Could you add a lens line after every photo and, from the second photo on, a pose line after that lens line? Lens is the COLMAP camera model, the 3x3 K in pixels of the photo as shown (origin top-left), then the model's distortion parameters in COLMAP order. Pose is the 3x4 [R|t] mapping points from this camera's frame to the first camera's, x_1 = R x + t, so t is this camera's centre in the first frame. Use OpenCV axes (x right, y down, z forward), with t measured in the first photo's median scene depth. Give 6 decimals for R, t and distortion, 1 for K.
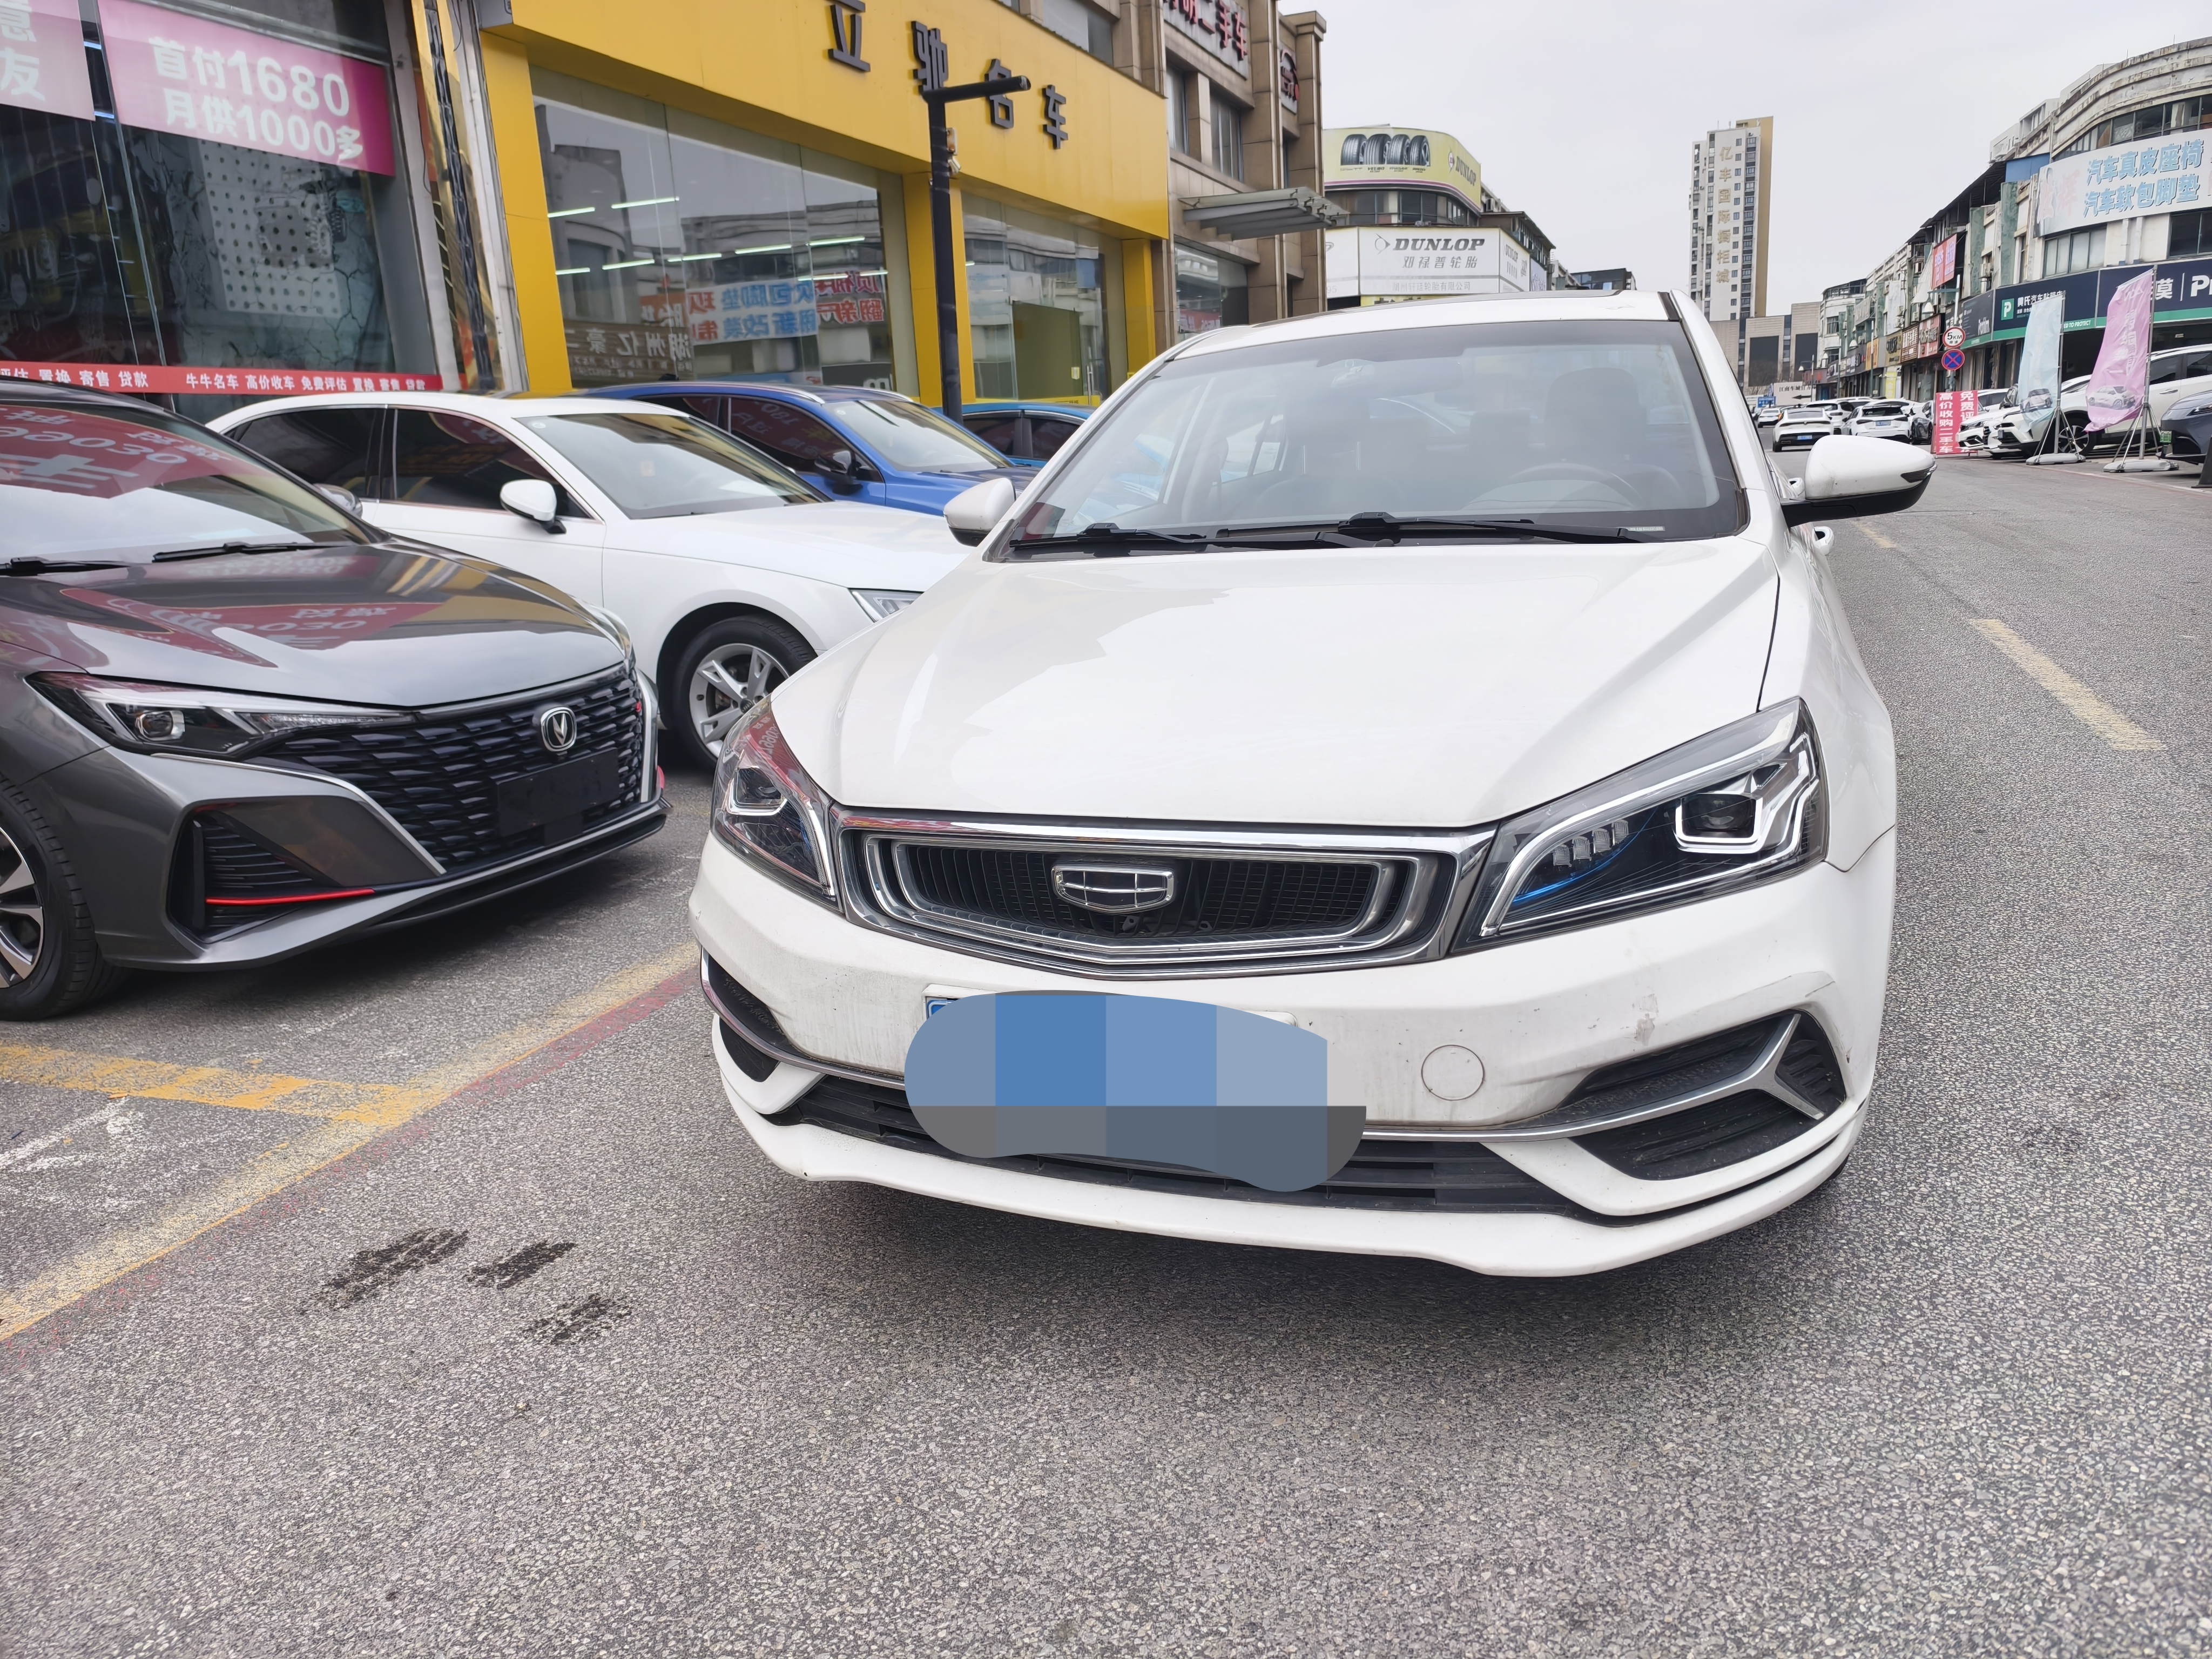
lens RADIAL K [[1579.8, 0, 1106.0], [0, 1579.8, 829.5], [0, 0, 1]] dist [0.005488, -0.002862]
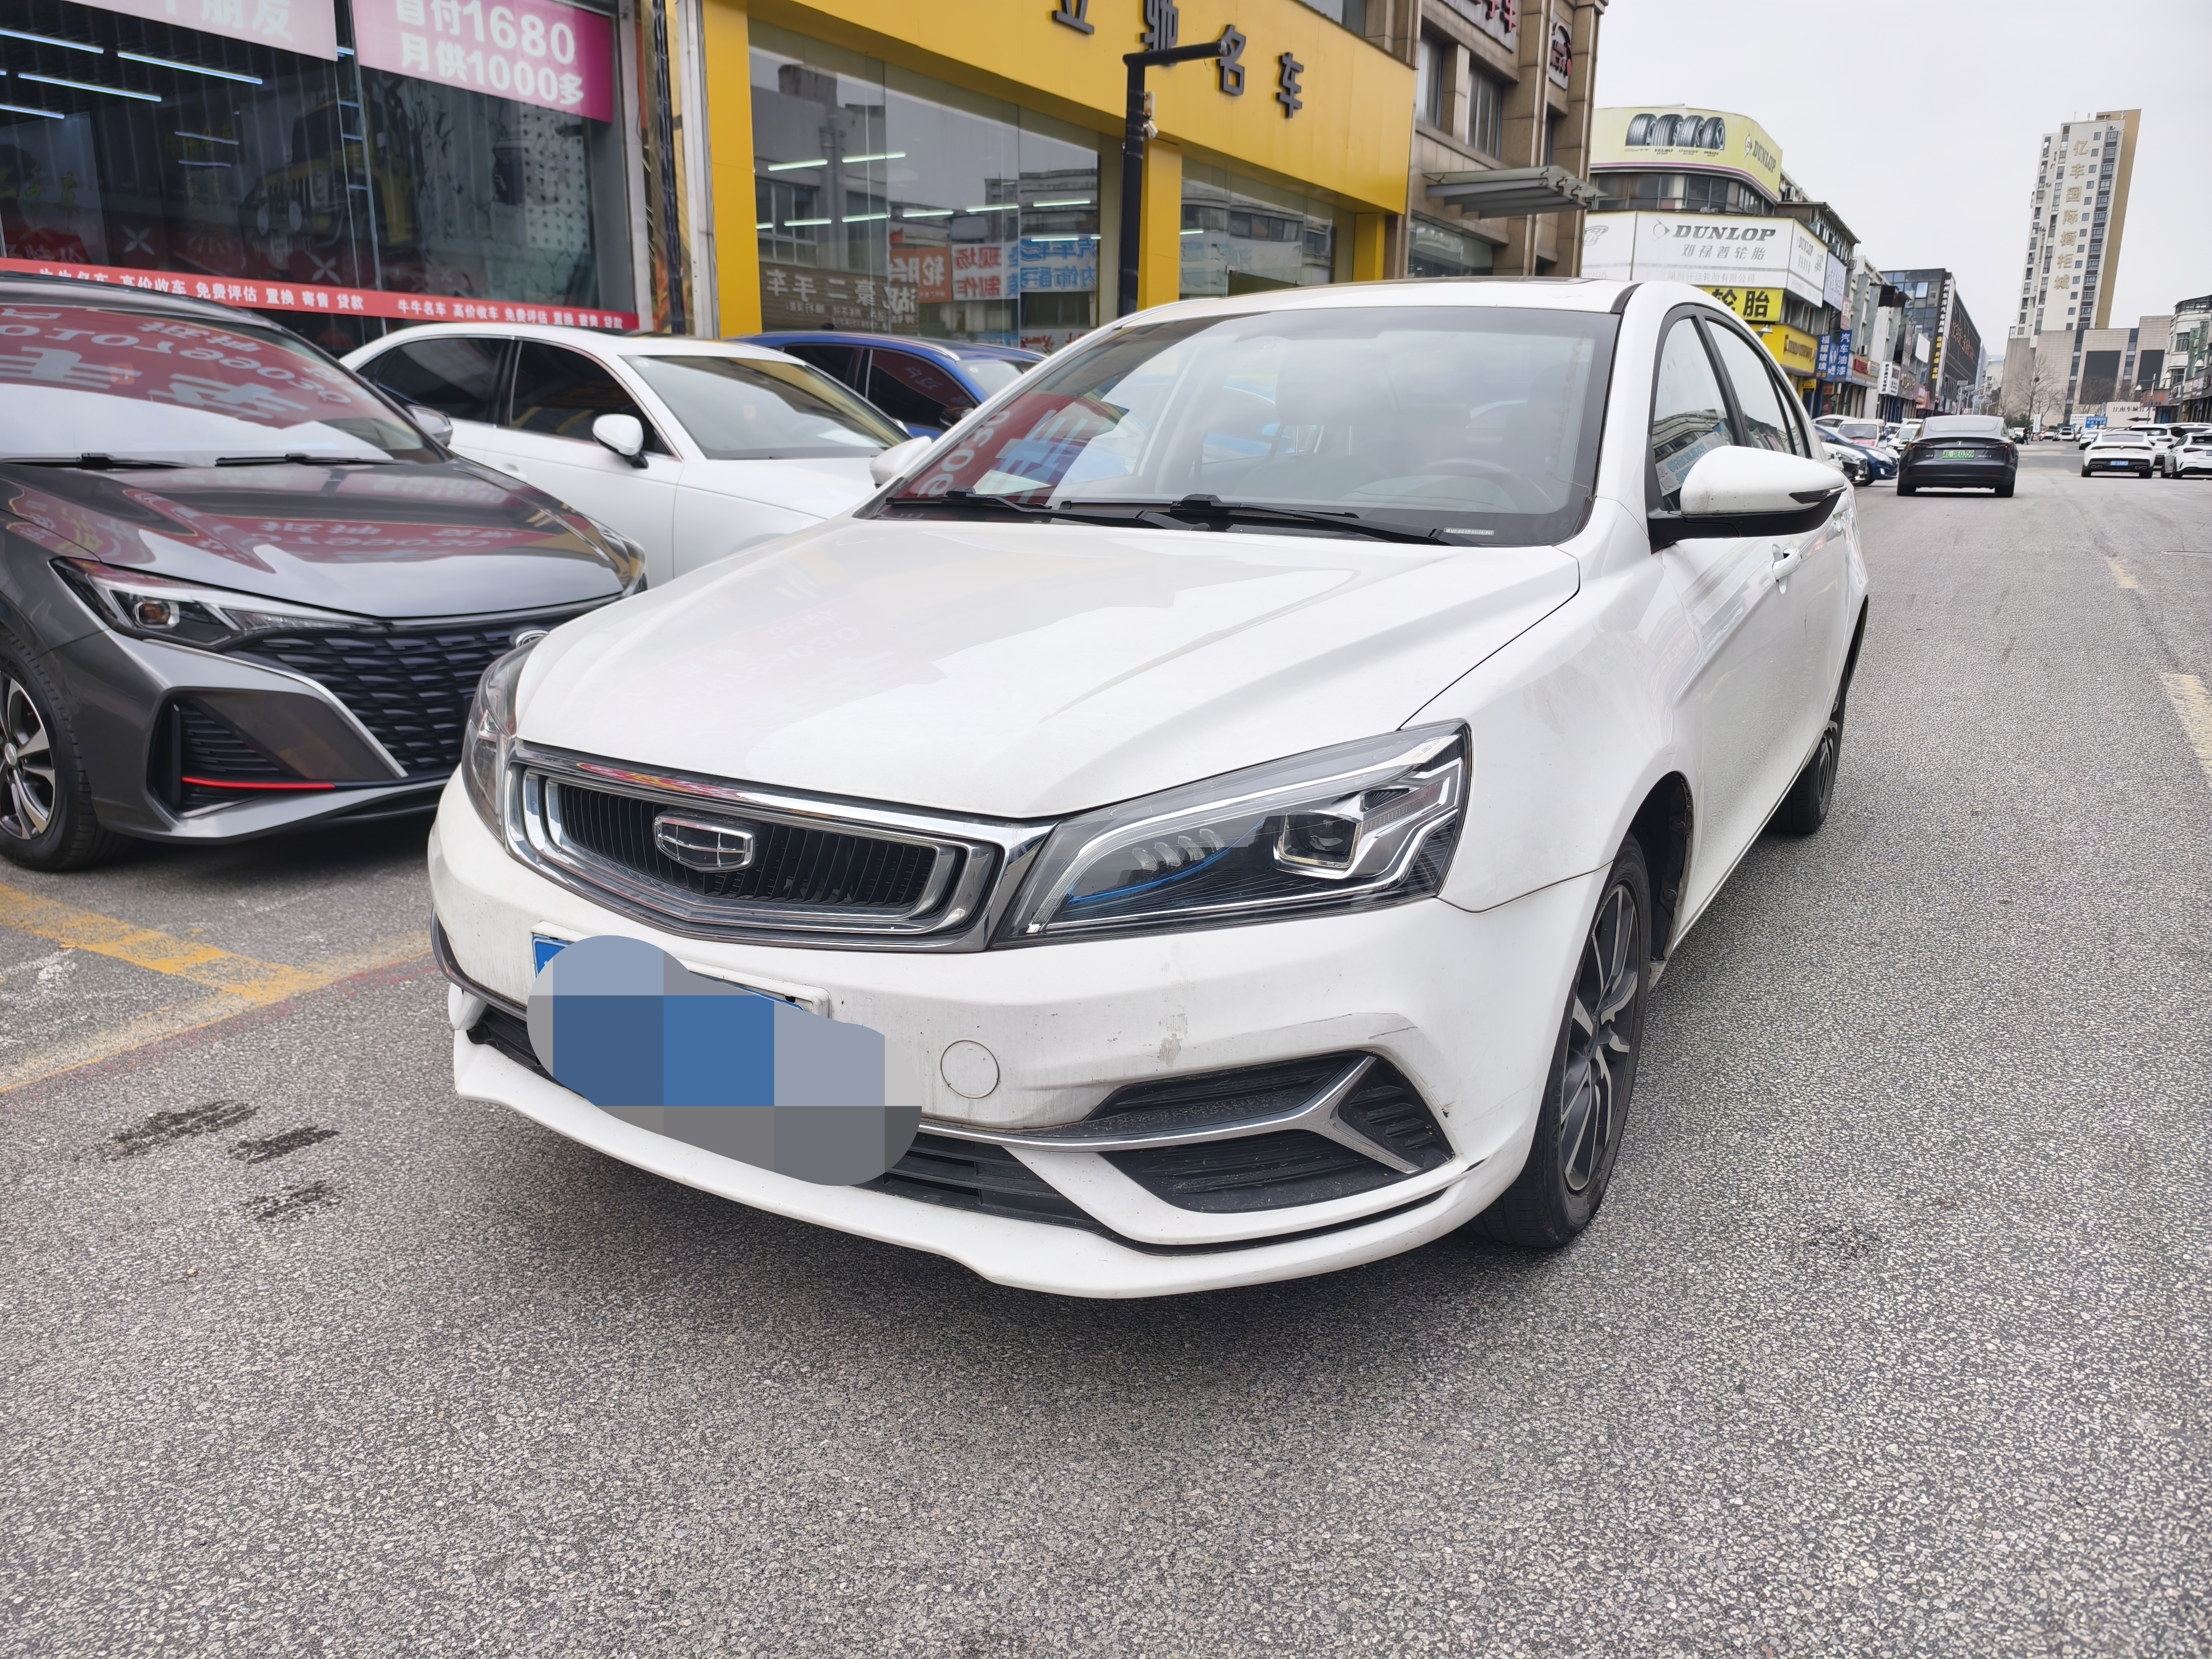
lens RADIAL K [[1578.4, 0, 1096.7], [0, 1578.4, 818.9], [0, 0, 1]] dist [0.007799, -0.006670]
pose [[0.981201, 0.104018, -0.162560, 0.224124], [-0.102176, 0.994572, 0.019675, -0.013014], [0.163724, -0.002695, 0.986502, 0.031709]]
